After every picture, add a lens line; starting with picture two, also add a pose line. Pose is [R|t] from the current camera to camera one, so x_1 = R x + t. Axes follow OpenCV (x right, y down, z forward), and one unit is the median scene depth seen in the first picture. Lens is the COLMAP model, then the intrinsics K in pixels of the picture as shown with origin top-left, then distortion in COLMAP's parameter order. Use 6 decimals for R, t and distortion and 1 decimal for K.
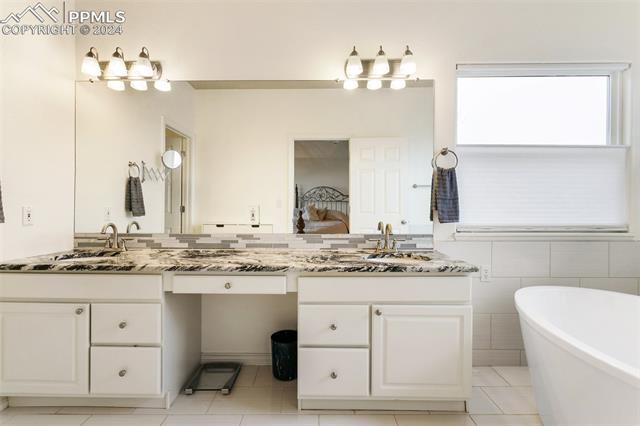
lens RADIAL K [[302.2, 0, 316.8], [0, 302.2, 207.5], [0, 0, 1]] dist [0.006713, 0.000849]
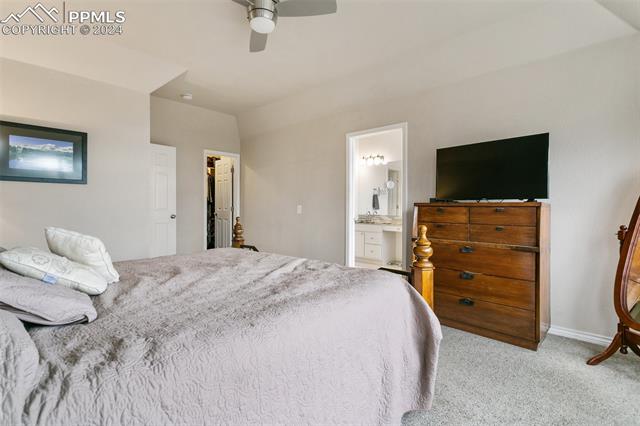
lens RADIAL K [[302.2, 0, 316.8], [0, 302.2, 207.5], [0, 0, 1]] dist [0.006713, 0.000849]
pose [[0.733971, 0.002955, -0.679174, 0.918600], [-0.001420, 0.999995, 0.002817, 0.007357], [0.679179, -0.001103, 0.733972, -1.451964]]
